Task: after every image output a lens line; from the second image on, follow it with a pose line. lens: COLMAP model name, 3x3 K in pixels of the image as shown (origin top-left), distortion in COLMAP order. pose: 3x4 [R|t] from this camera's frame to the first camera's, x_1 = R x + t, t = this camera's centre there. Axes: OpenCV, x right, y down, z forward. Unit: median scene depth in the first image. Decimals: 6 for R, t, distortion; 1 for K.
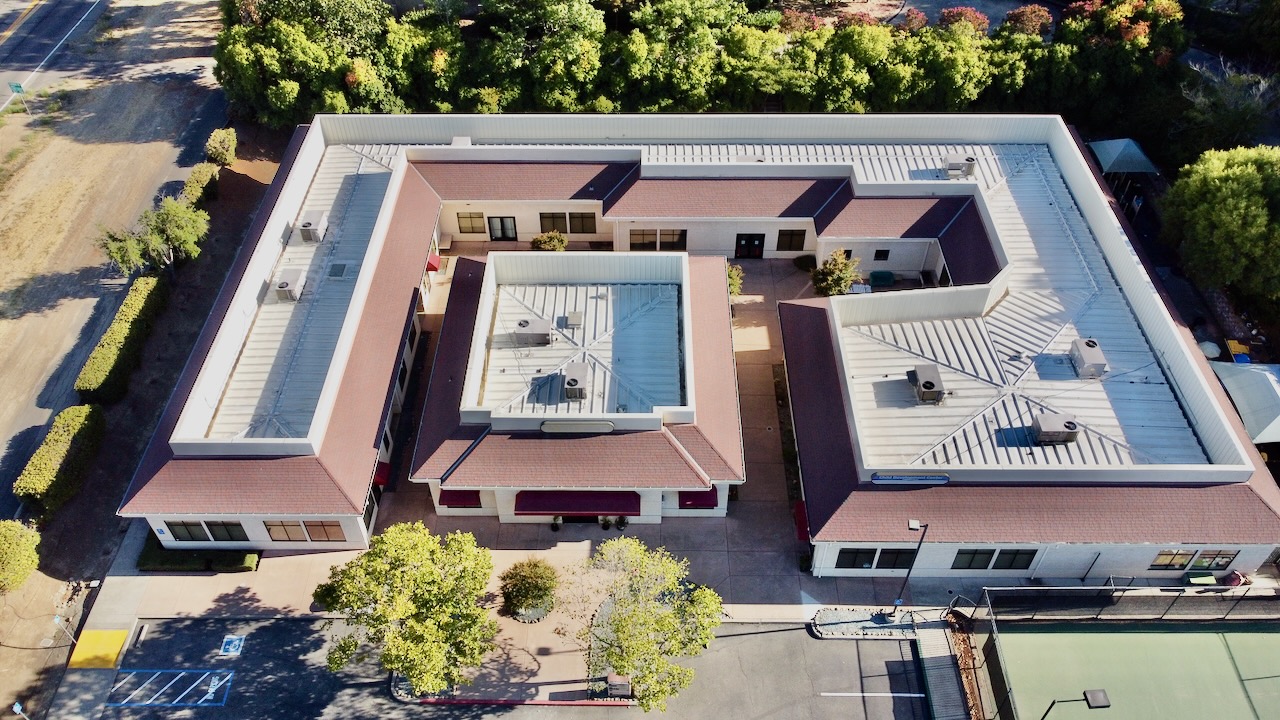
lens RADIAL K [[967.2, 0, 637.2], [0, 967.2, 357.0], [0, 0, 1]] dist [-0.000748, -0.001228]
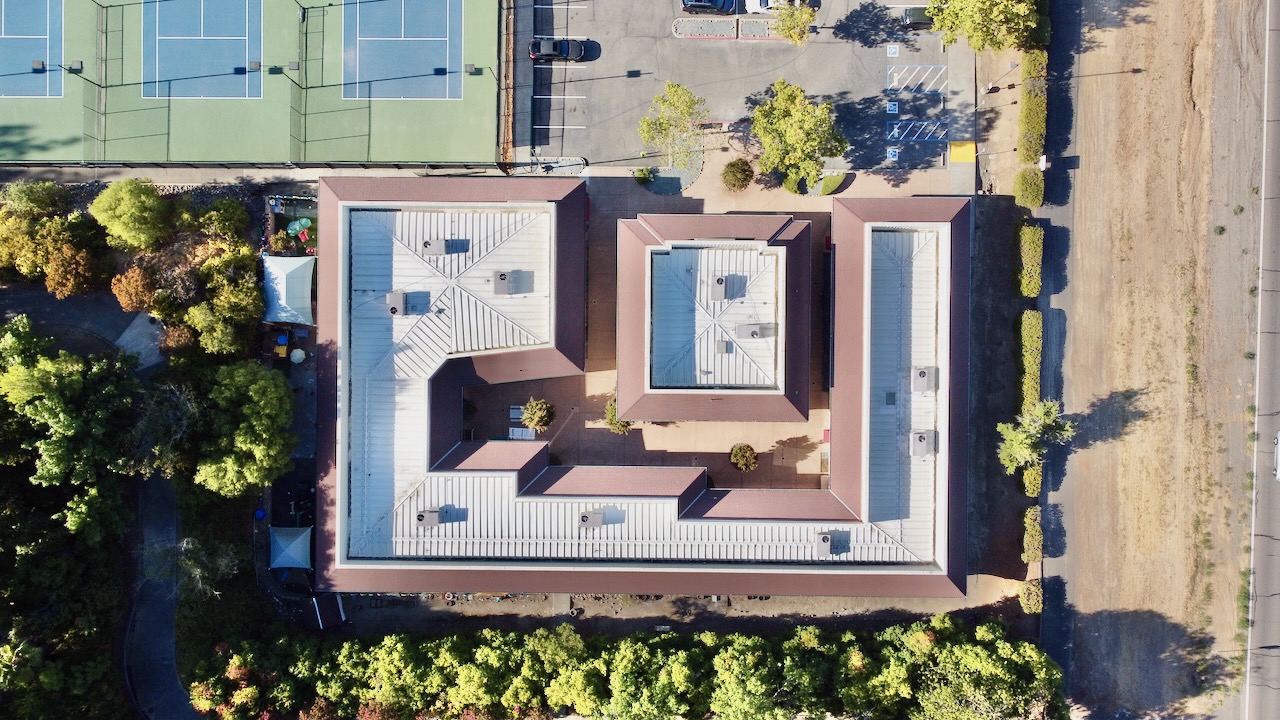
lens RADIAL K [[967.2, 0, 627.1], [0, 967.2, 359.9], [0, 0, 1]] dist [-0.000748, -0.001228]
pose [[-0.999920, 0.000436, 0.012607, 0.055891], [0.008455, -0.718500, 0.695476, -0.965699], [0.009362, 0.695527, 0.718439, -0.063289]]
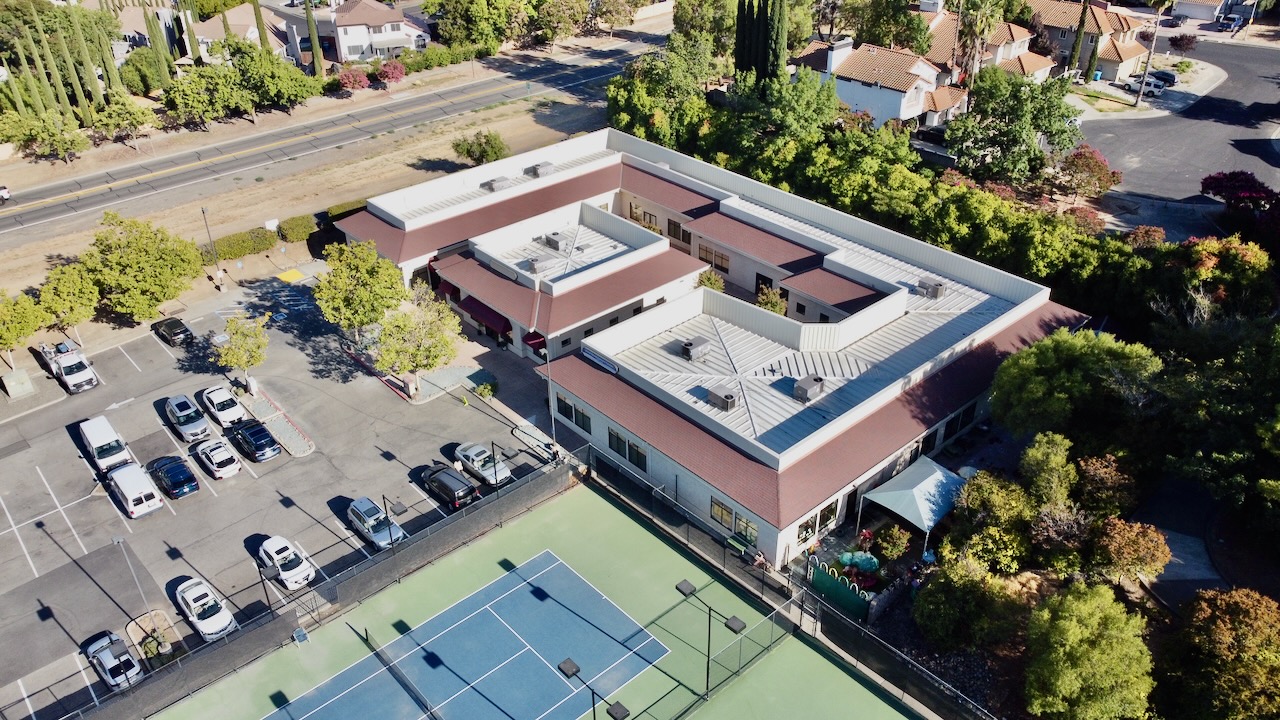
lens RADIAL K [[967.2, 0, 637.2], [0, 967.2, 357.8], [0, 0, 1]] dist [-0.000748, -0.001228]
pose [[0.674267, 0.389494, -0.627423, 0.890998], [-0.520691, 0.853221, -0.029901, 0.098902], [0.523684, 0.346855, 0.778105, -0.075887]]
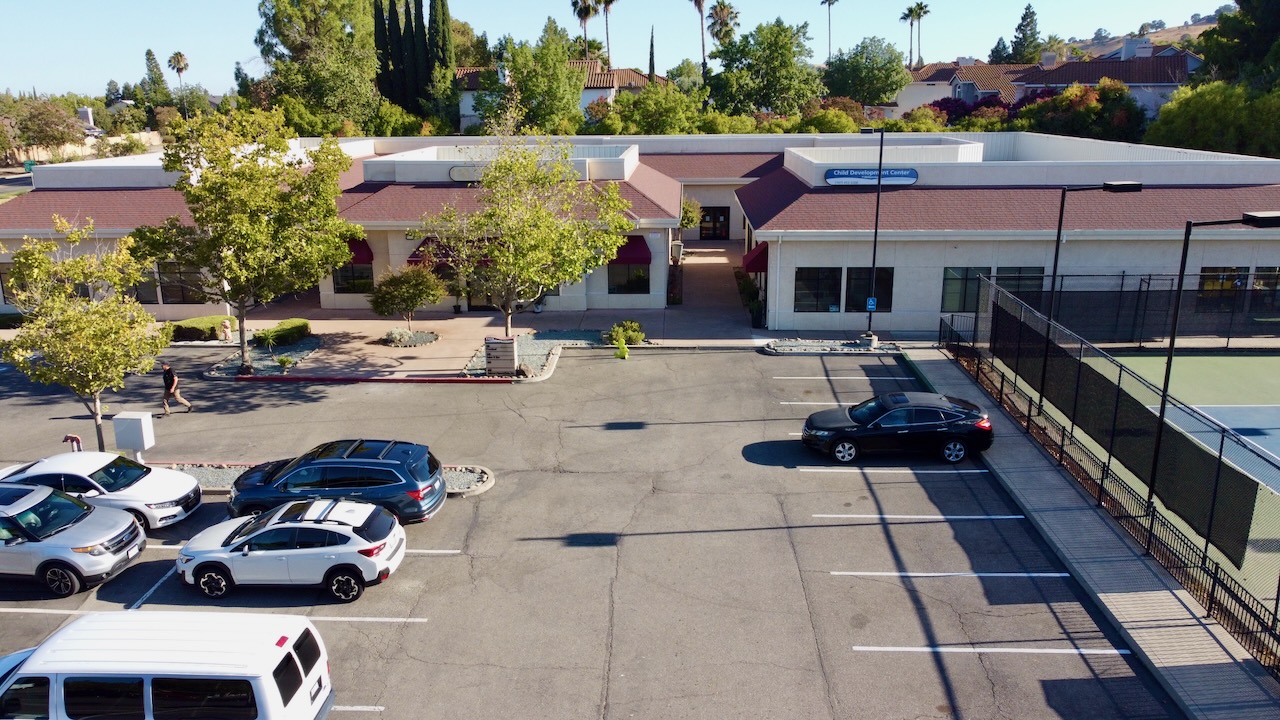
lens RADIAL K [[967.2, 0, 637.0], [0, 967.2, 356.9], [0, 0, 1]] dist [-0.000748, -0.001228]
pose [[0.999150, 0.006187, -0.040754, 0.082209], [-0.025880, 0.863681, -0.503373, 0.499782], [0.032084, 0.504000, 0.863107, 0.249089]]
